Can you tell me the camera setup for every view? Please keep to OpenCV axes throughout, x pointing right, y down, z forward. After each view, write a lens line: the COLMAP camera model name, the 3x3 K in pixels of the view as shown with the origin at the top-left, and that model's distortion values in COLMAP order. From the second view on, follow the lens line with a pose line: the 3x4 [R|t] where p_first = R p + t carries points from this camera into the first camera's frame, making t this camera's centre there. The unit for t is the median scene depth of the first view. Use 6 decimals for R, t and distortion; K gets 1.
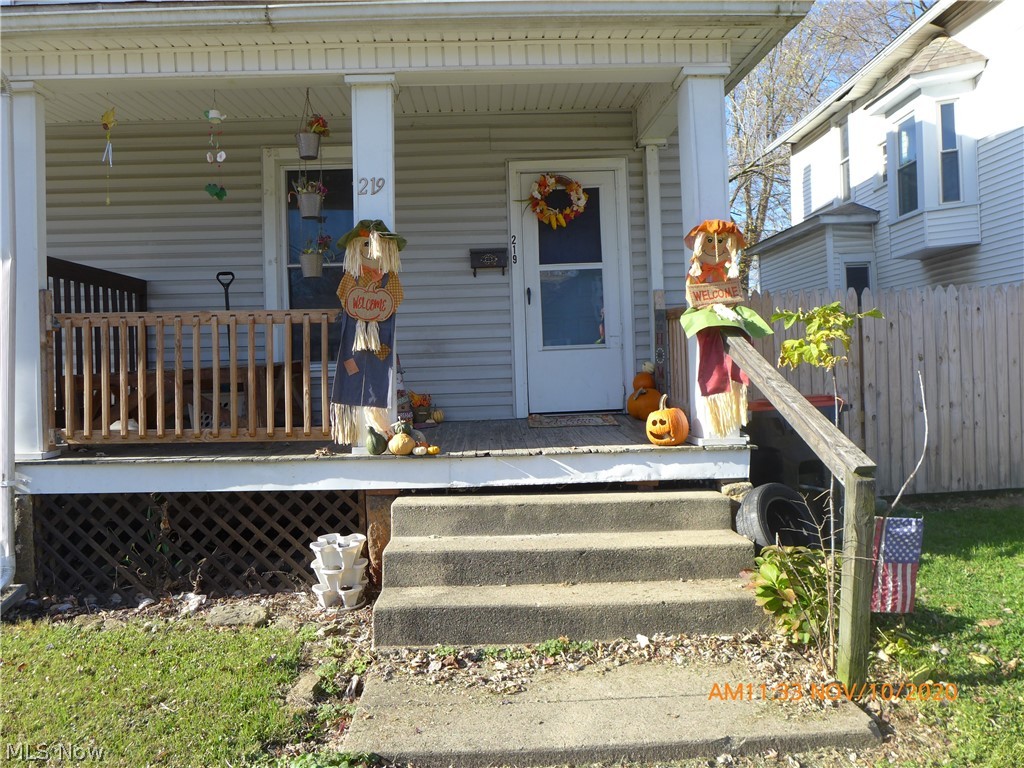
lens RADIAL K [[722.1, 0, 514.6], [0, 722.1, 380.1], [0, 0, 1]] dist [-0.050250, -0.000604]
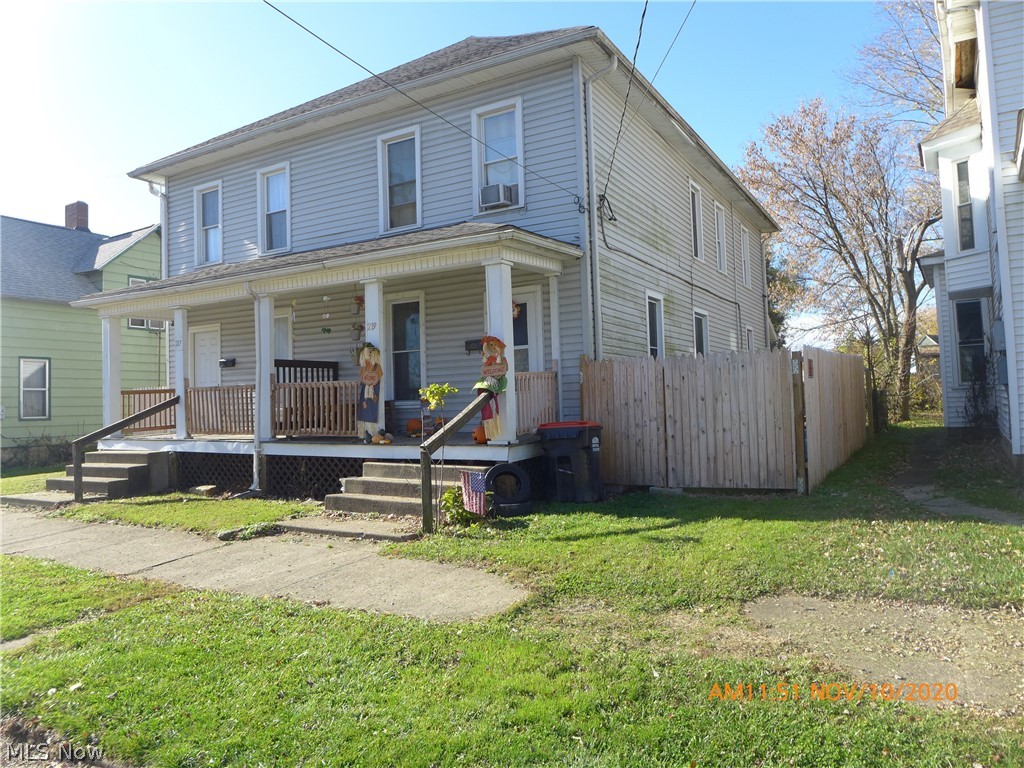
lens RADIAL K [[722.1, 0, 508.3], [0, 722.1, 380.4], [0, 0, 1]] dist [-0.050250, -0.000604]
pose [[0.852476, -0.011844, -0.522632, 1.026514], [-0.004622, 0.999533, -0.030192, -0.022211], [0.522745, 0.028154, 0.852024, -0.546076]]
